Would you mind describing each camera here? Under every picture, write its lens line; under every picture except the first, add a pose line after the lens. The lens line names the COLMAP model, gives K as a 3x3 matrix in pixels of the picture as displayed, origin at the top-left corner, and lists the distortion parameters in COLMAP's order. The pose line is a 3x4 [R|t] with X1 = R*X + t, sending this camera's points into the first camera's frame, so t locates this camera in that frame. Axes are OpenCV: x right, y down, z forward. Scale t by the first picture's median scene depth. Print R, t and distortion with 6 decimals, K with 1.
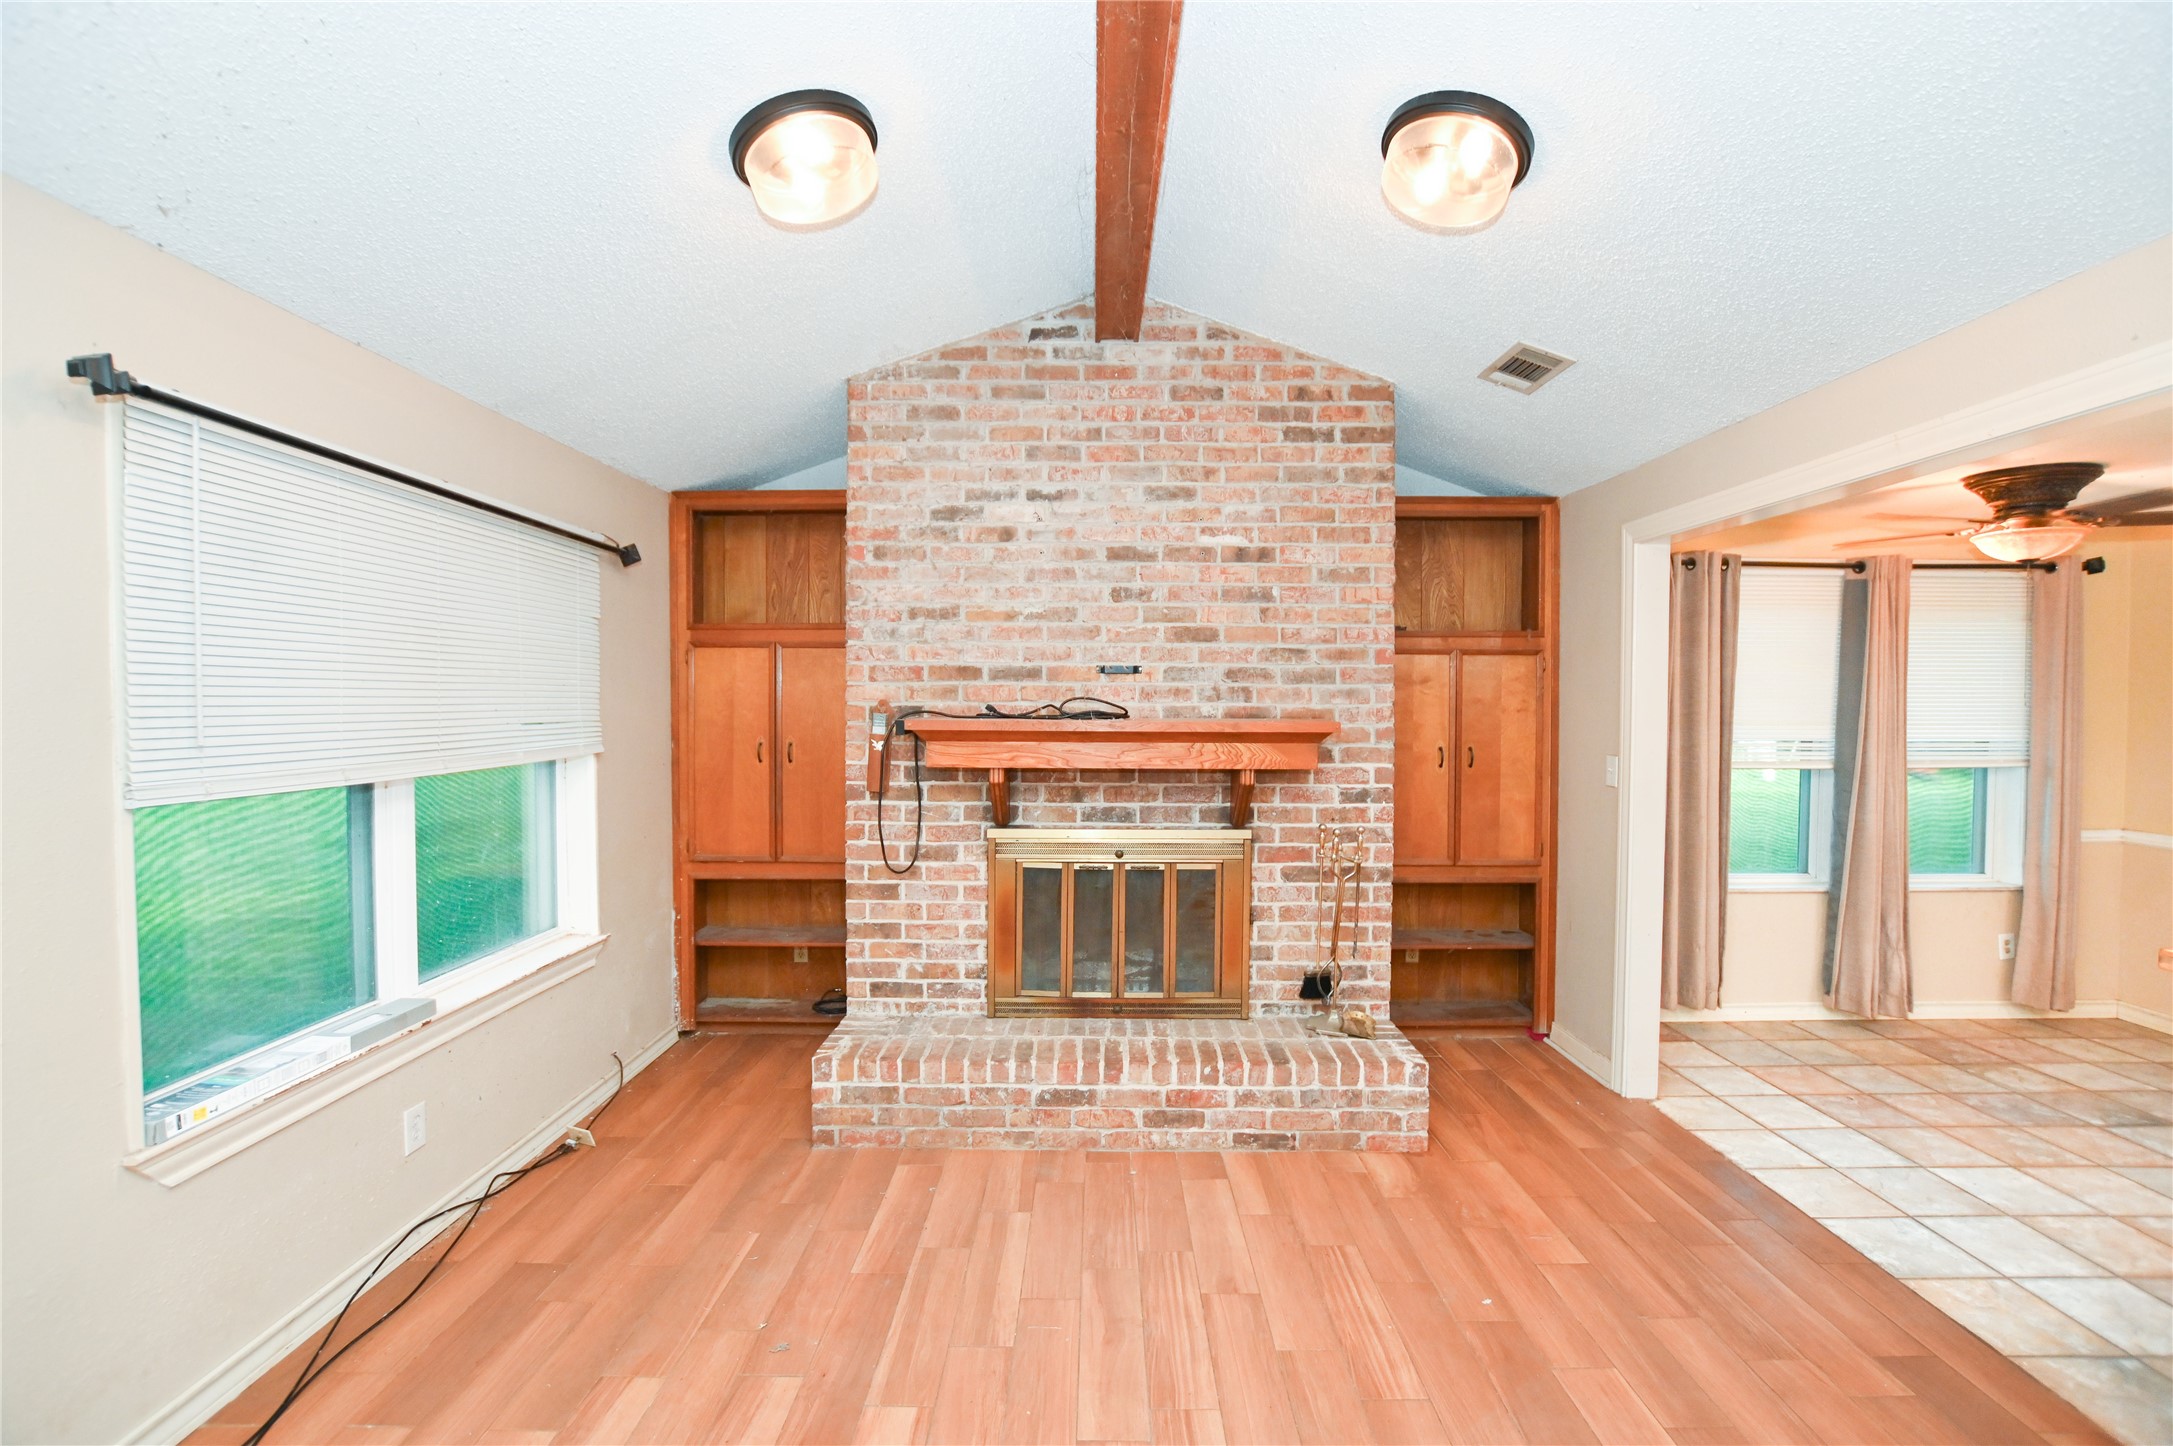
lens RADIAL K [[969.4, 0, 1097.8], [0, 969.4, 716.9], [0, 0, 1]] dist [-0.031421, 0.004589]
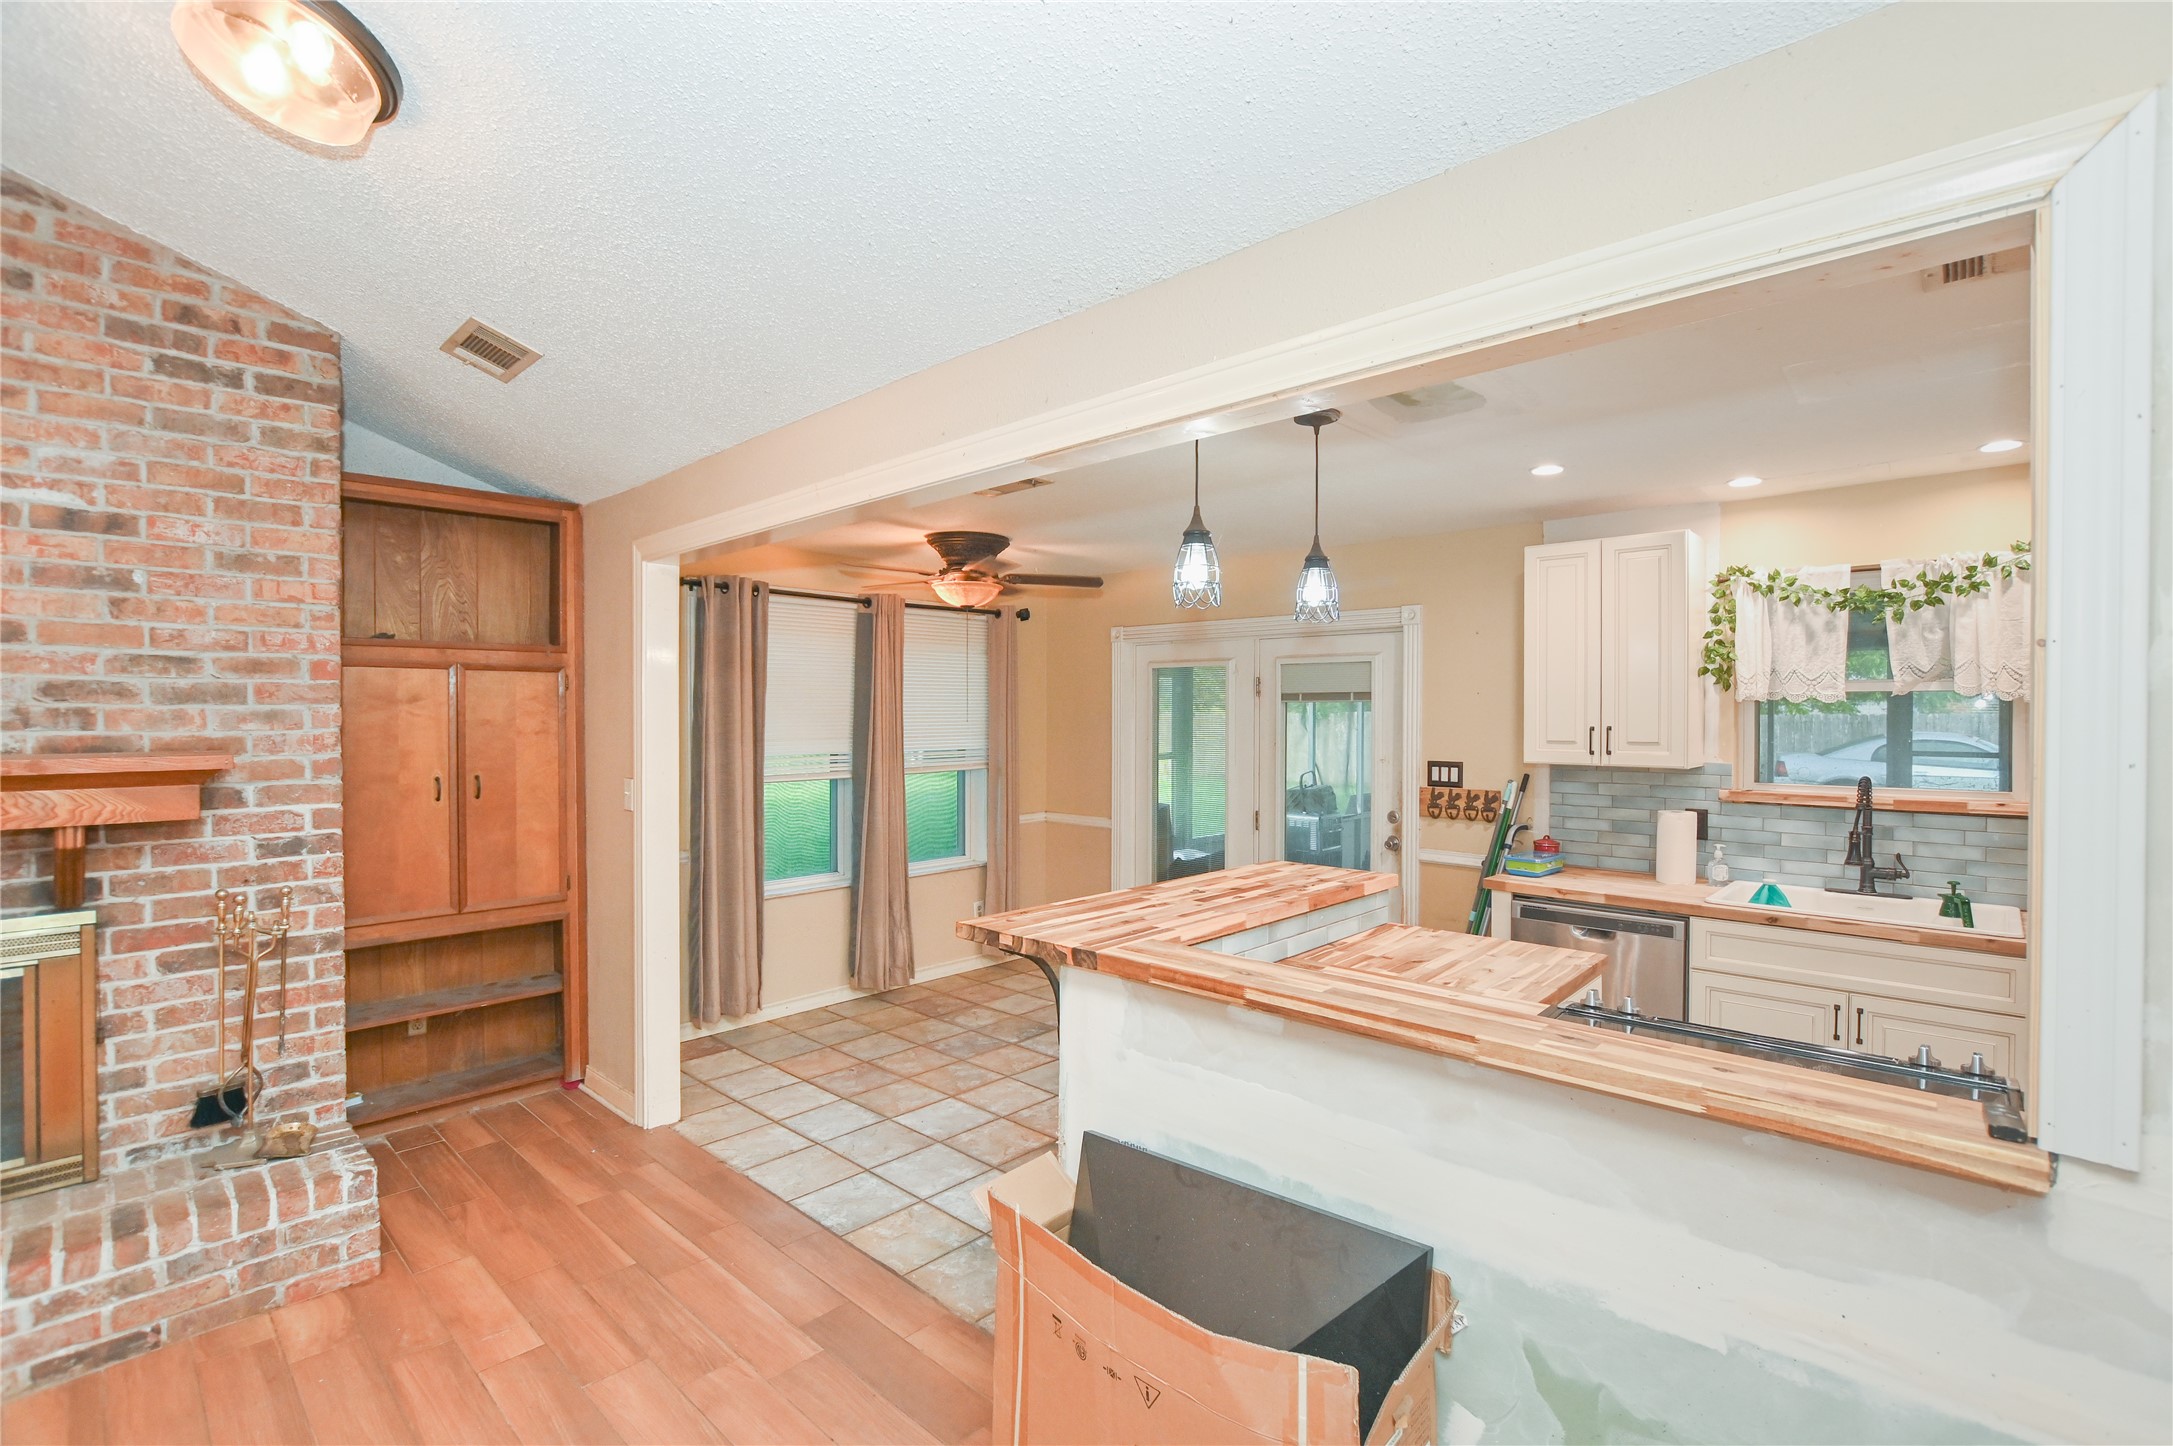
lens RADIAL K [[969.4, 0, 1107.8], [0, 969.4, 720.2], [0, 0, 1]] dist [-0.031421, 0.004589]
pose [[0.674709, -0.009536, 0.738022, 0.151815], [0.018085, 0.999830, -0.003615, -0.006241], [-0.737862, 0.015786, 0.674767, -0.011041]]
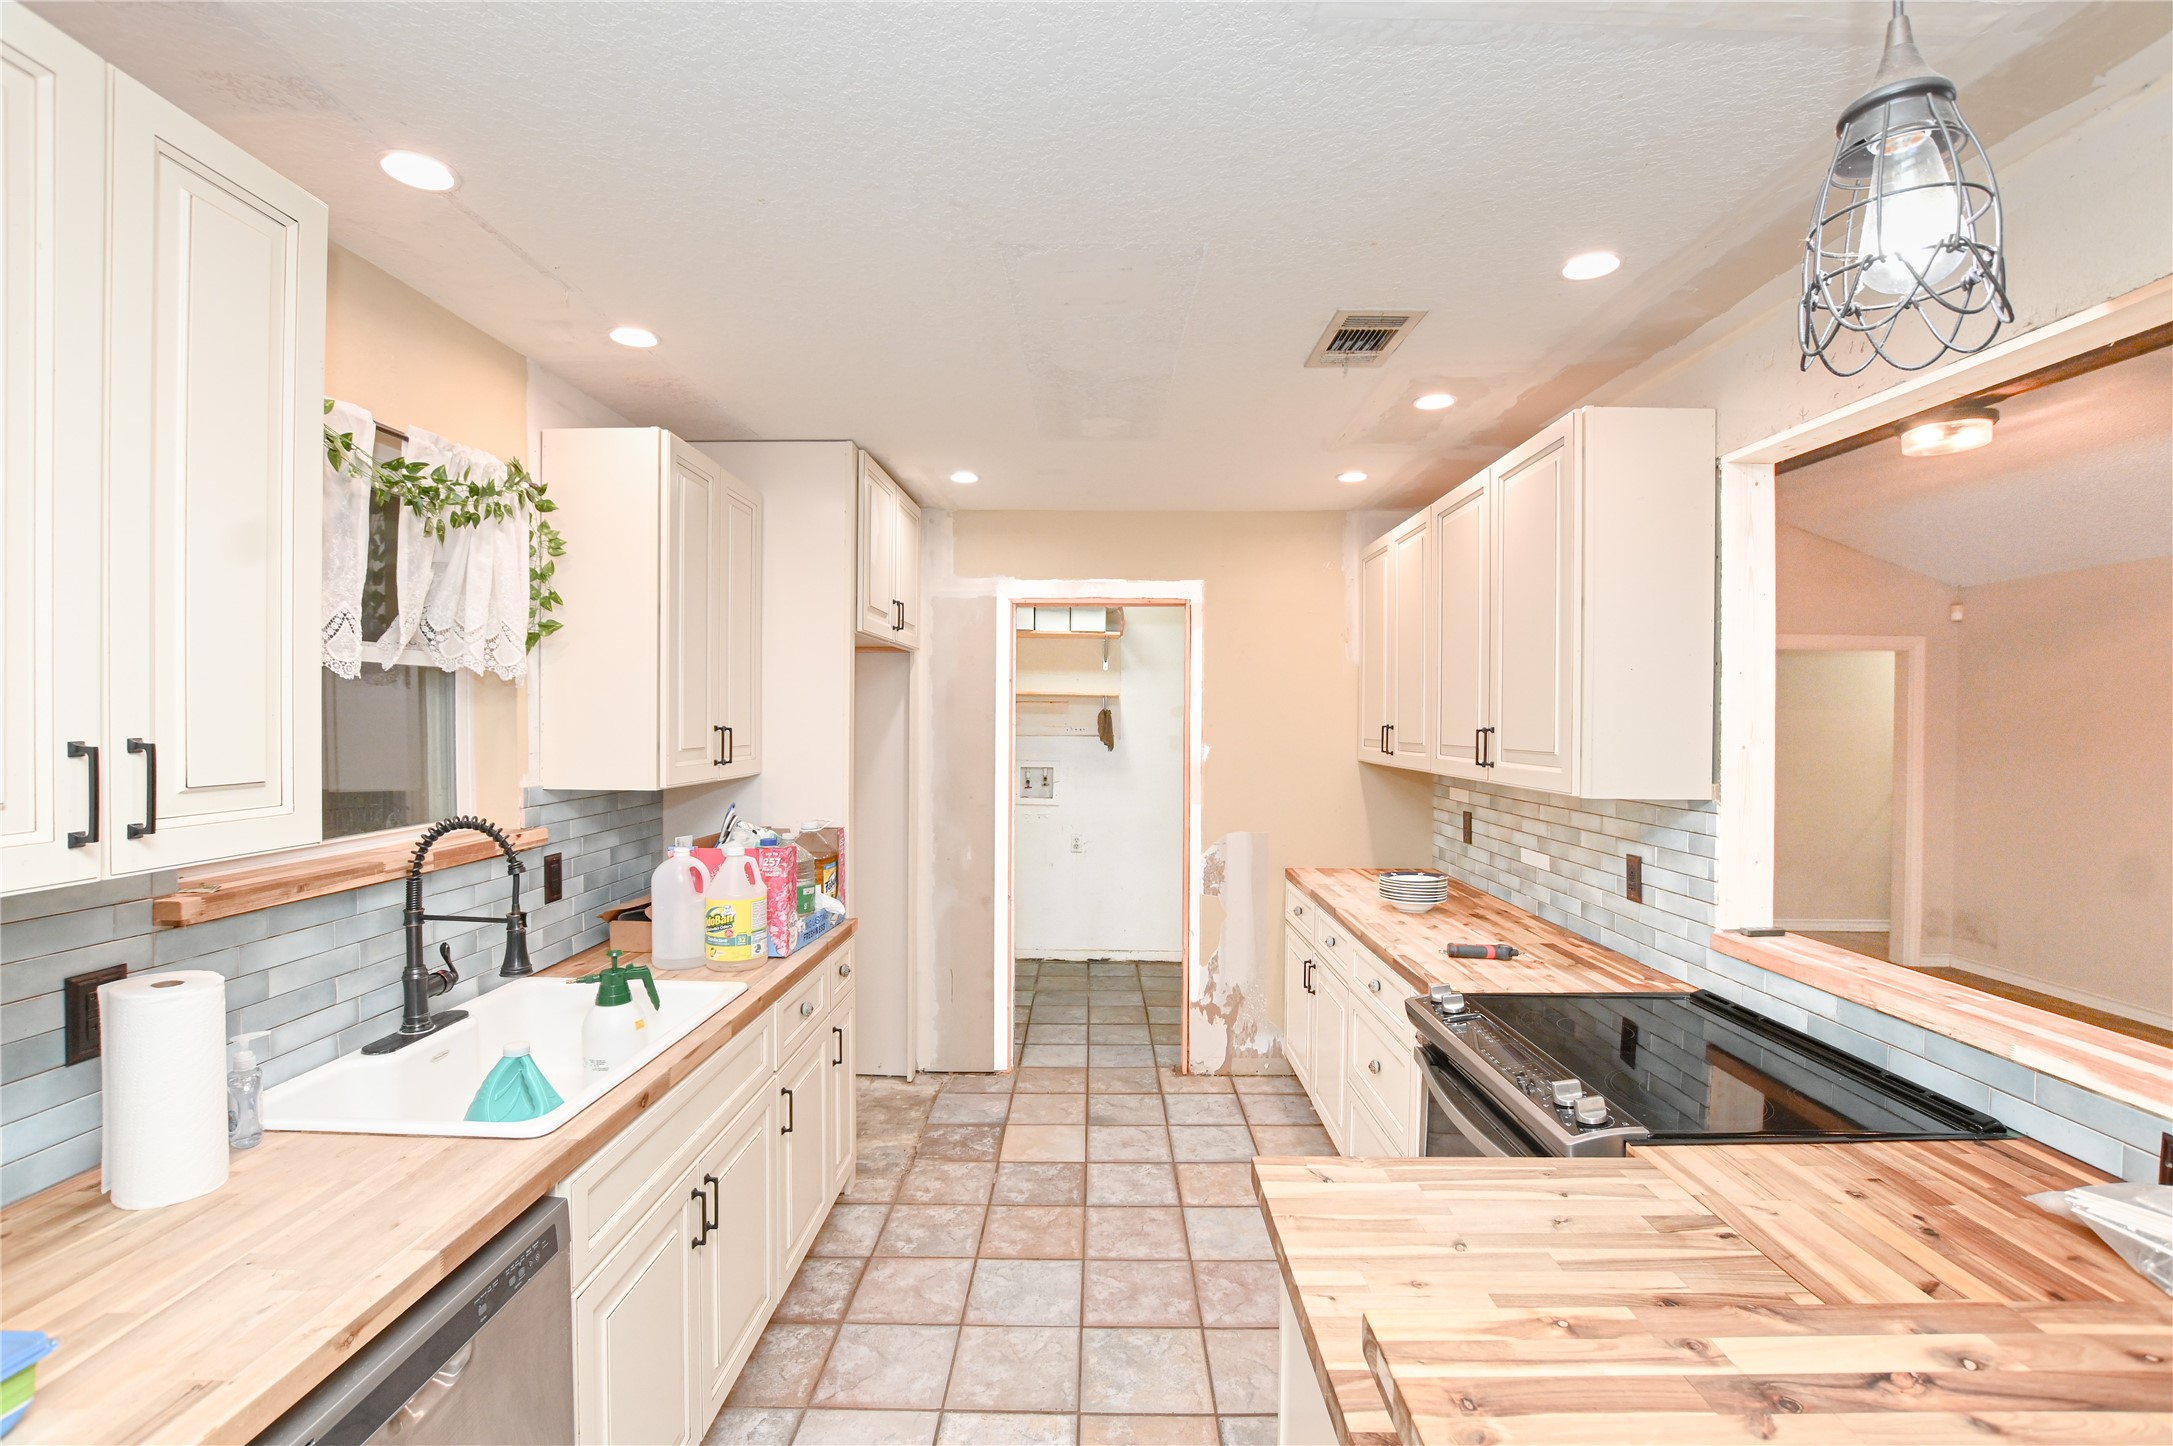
lens RADIAL K [[969.4, 0, 1104.3], [0, 969.4, 713.4], [0, 0, 1]] dist [-0.031421, 0.004589]
pose [[-0.999621, -0.017246, 0.021453, 0.999894], [-0.016896, 0.999723, 0.016388, -0.010717], [-0.021730, 0.016020, -0.999636, 0.596770]]
